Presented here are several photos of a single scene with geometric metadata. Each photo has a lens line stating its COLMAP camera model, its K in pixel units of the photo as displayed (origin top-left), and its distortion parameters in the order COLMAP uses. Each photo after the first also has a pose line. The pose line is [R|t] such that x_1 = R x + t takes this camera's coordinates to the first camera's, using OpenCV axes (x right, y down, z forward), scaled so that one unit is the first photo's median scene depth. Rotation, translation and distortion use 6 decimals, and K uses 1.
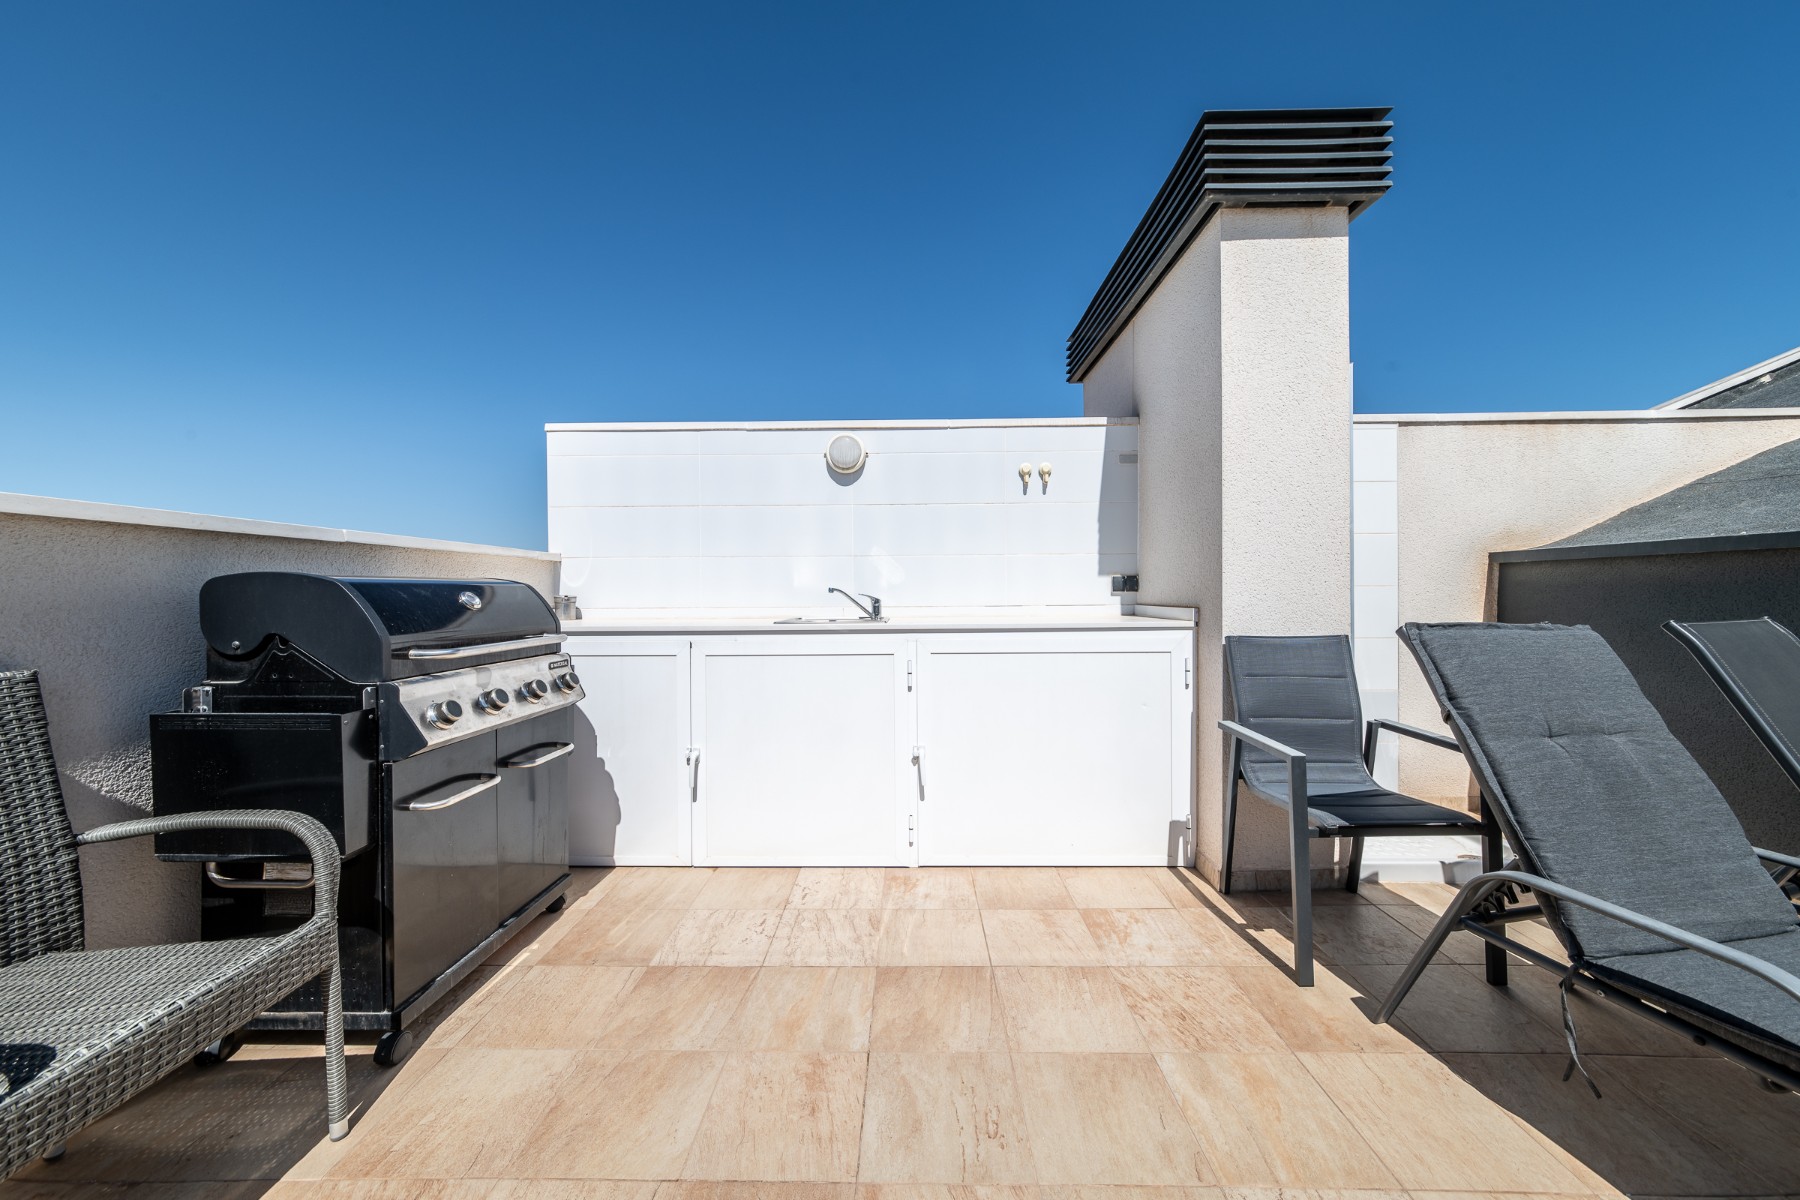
lens RADIAL K [[636.1, 0, 899.8], [0, 636.1, 598.1], [0, 0, 1]] dist [-0.013359, 0.009214]
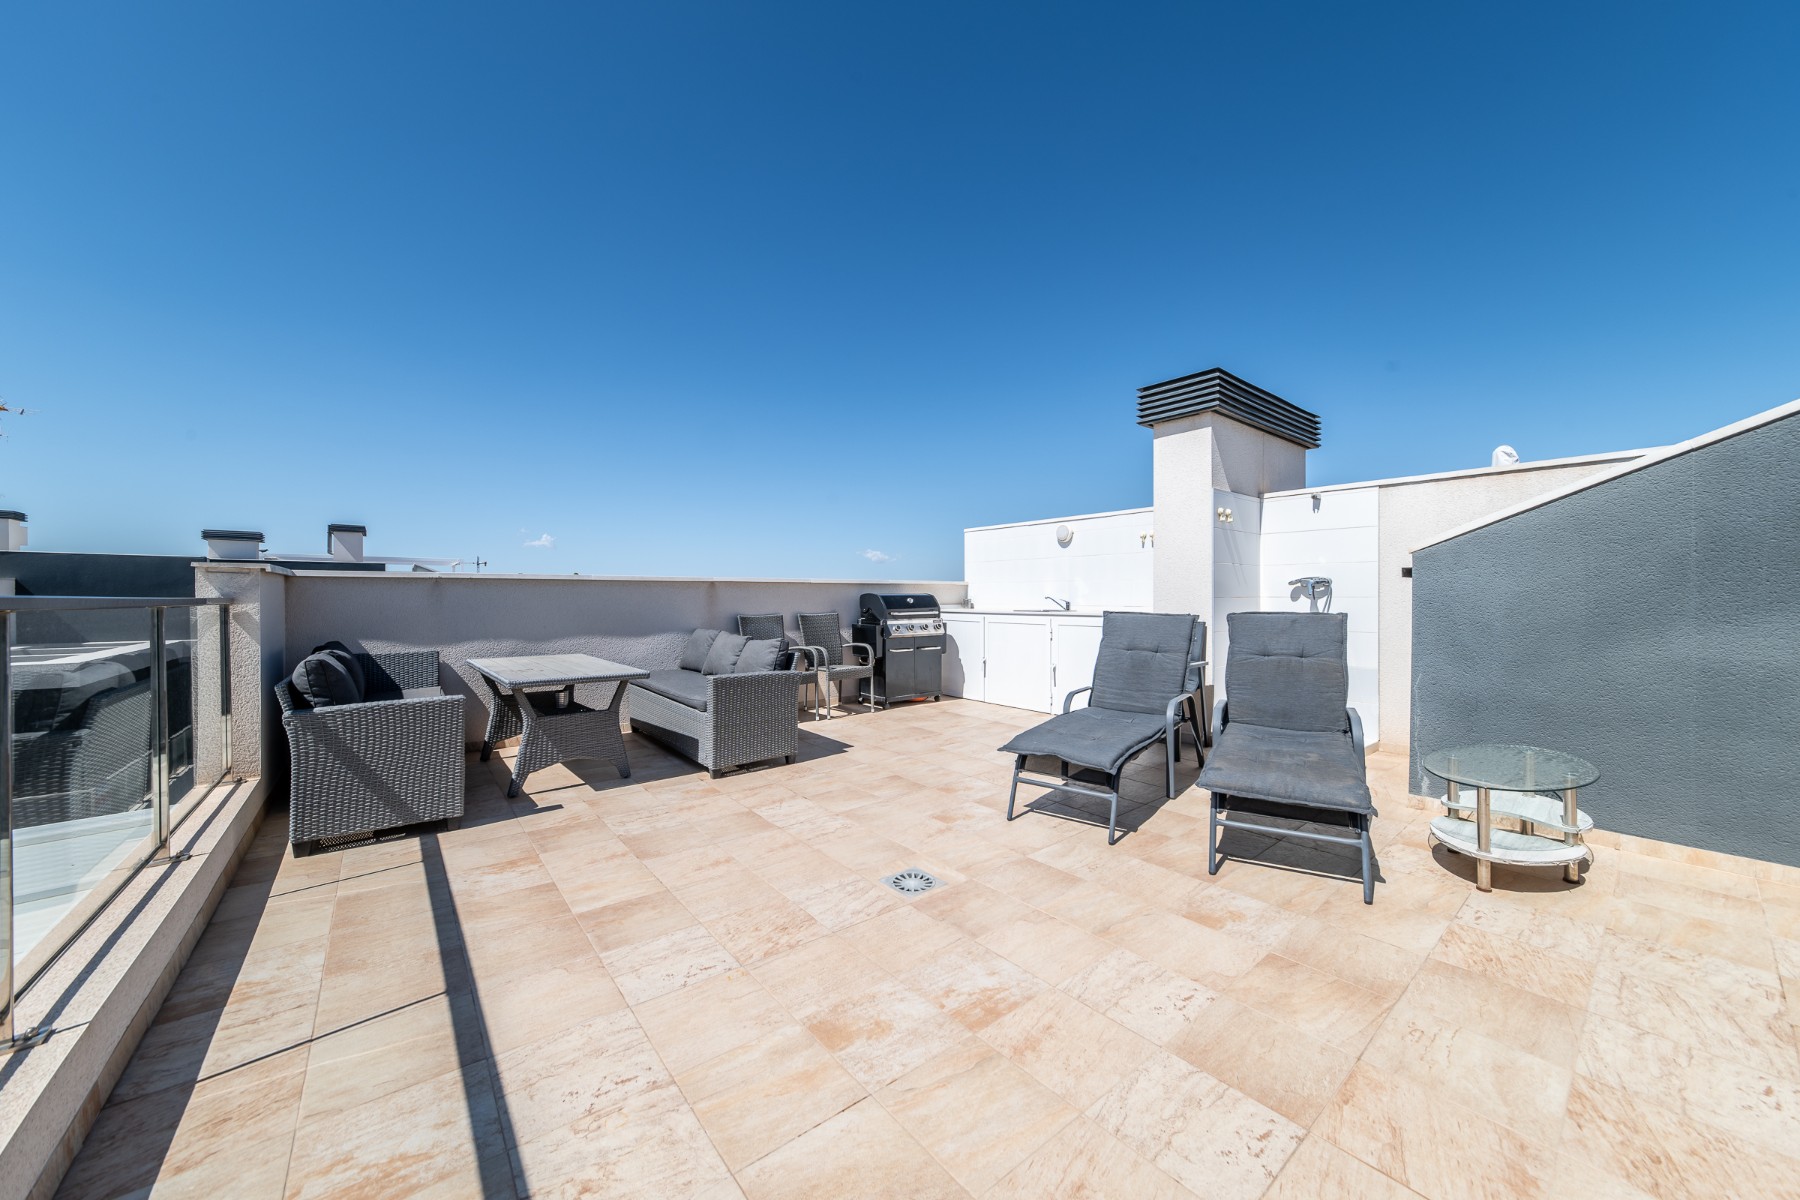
lens RADIAL K [[636.1, 0, 899.8], [0, 636.1, 598.1], [0, 0, 1]] dist [-0.013359, 0.009214]
pose [[0.638787, 0.007404, -0.769348, 2.455292], [-0.010208, 0.999947, 0.001148, -0.014310], [0.769316, 0.007120, 0.638829, -1.599034]]
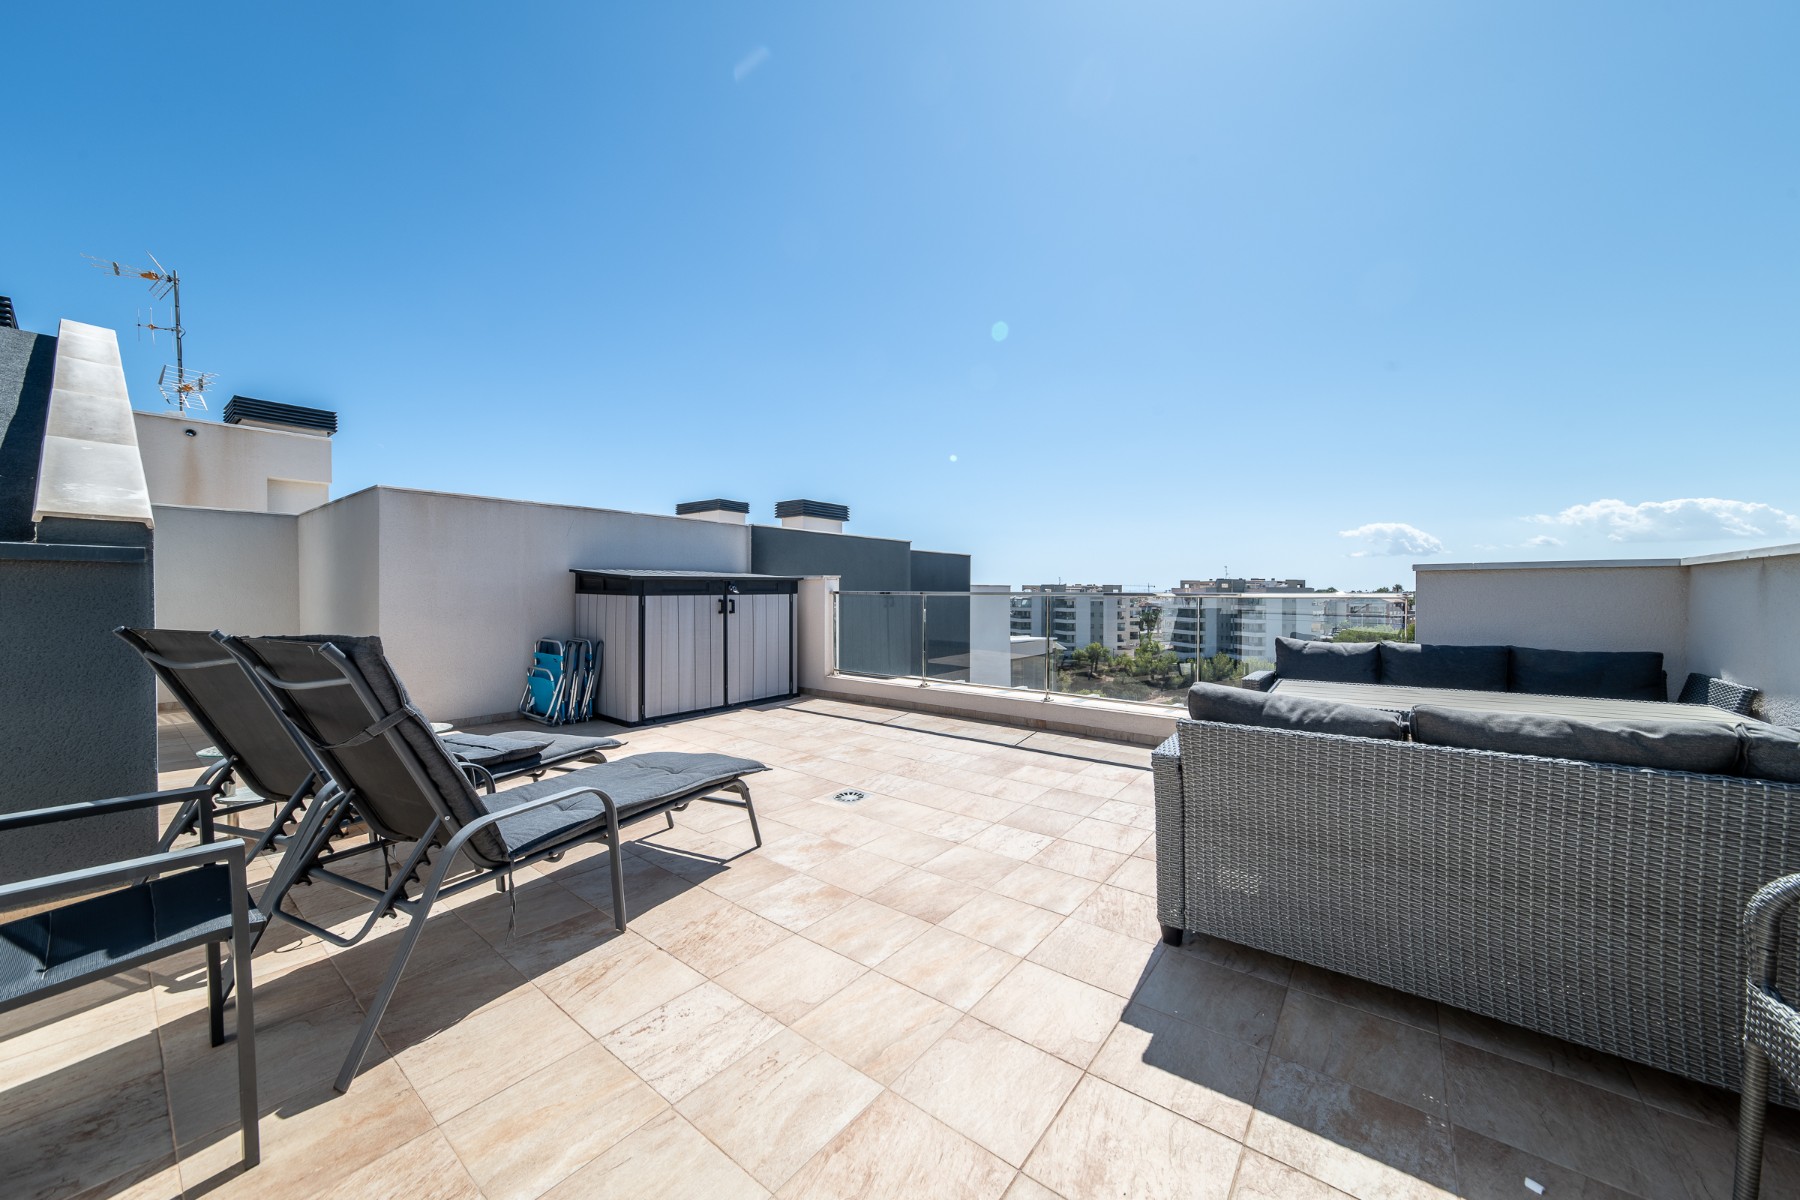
lens RADIAL K [[636.1, 0, 899.8], [0, 636.1, 598.1], [0, 0, 1]] dist [-0.013359, 0.009214]
pose [[-0.792112, -0.001586, 0.610374, -0.421914], [0.008482, 0.999871, 0.013606, -0.023909], [-0.610317, 0.015955, -0.791997, 1.276611]]
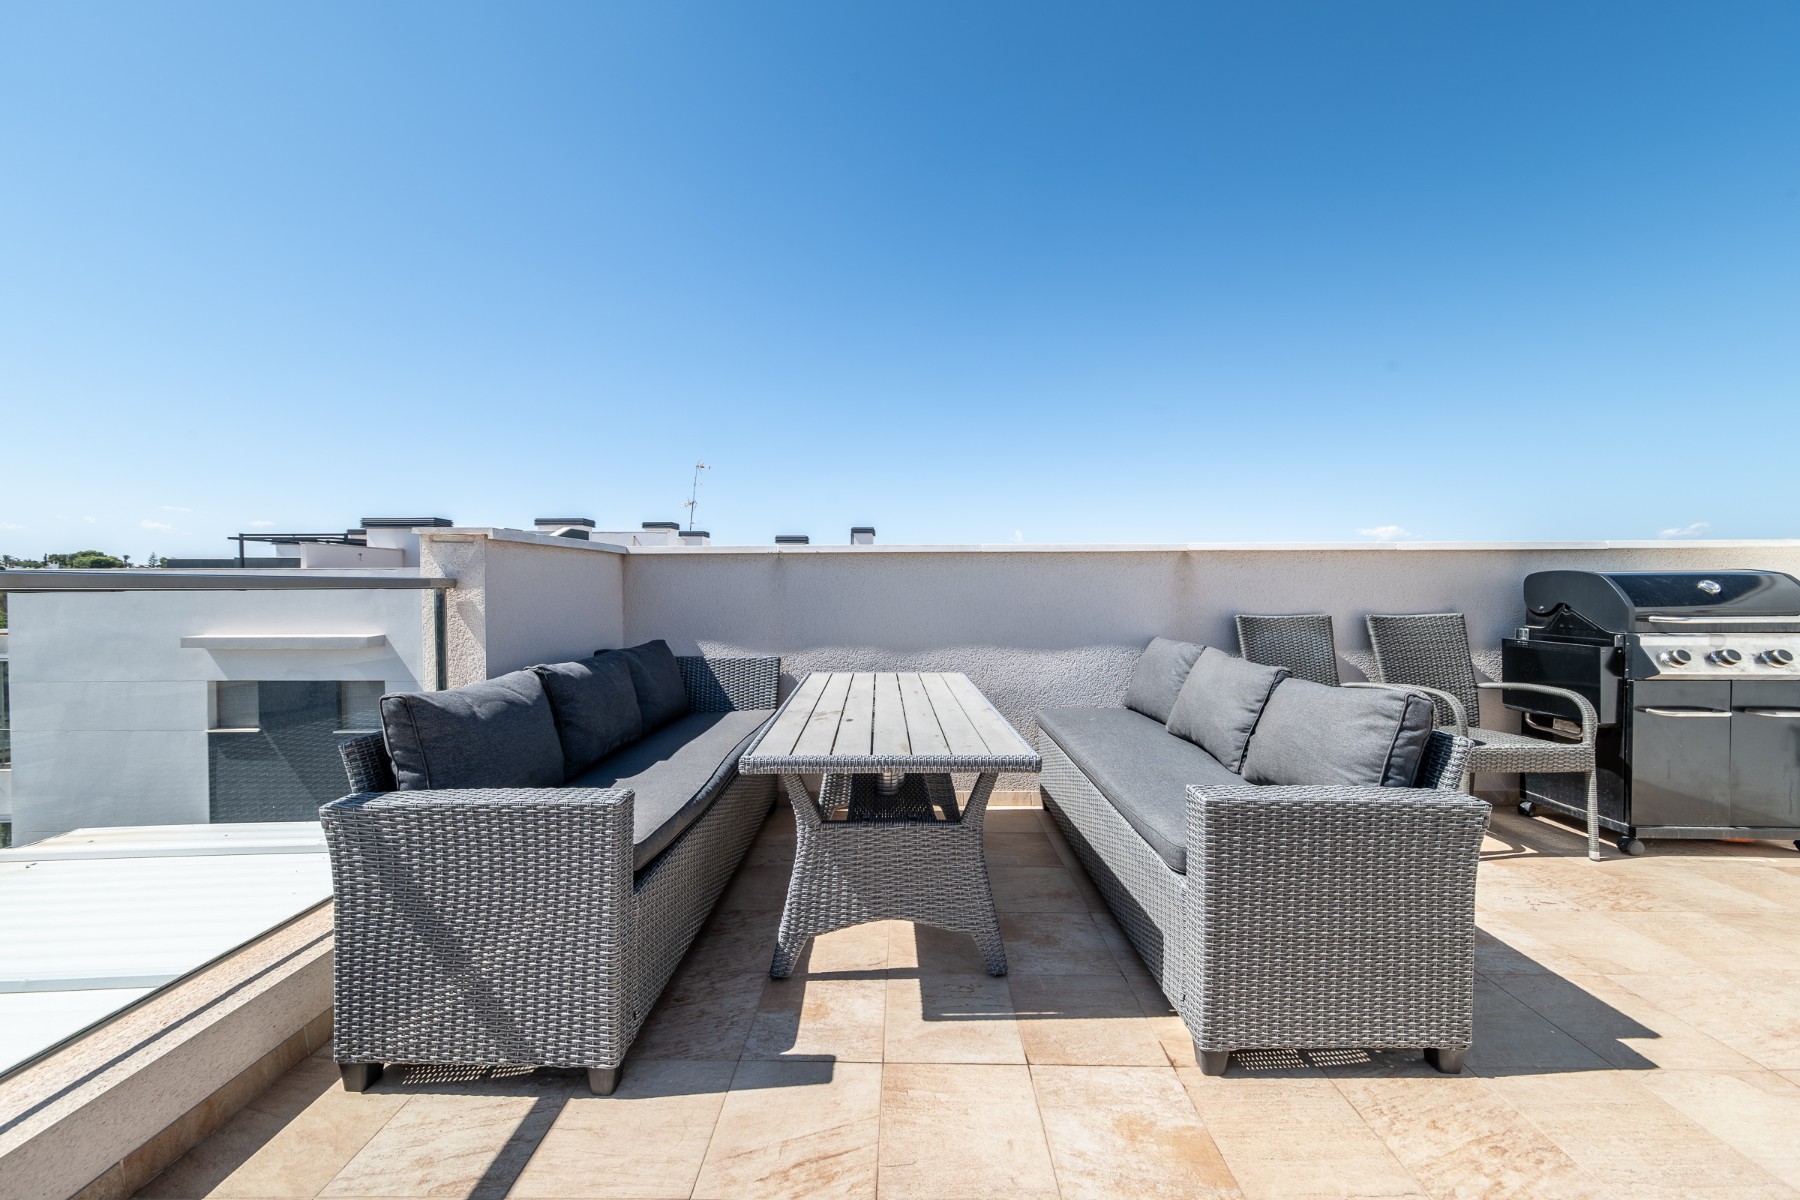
lens RADIAL K [[636.1, 0, 899.8], [0, 636.1, 598.1], [0, 0, 1]] dist [-0.013359, 0.009214]
pose [[0.008352, 0.025424, -0.999642, 0.875839], [-0.007456, 0.999651, 0.025362, 0.007971], [0.999937, 0.007242, 0.008538, -0.981528]]
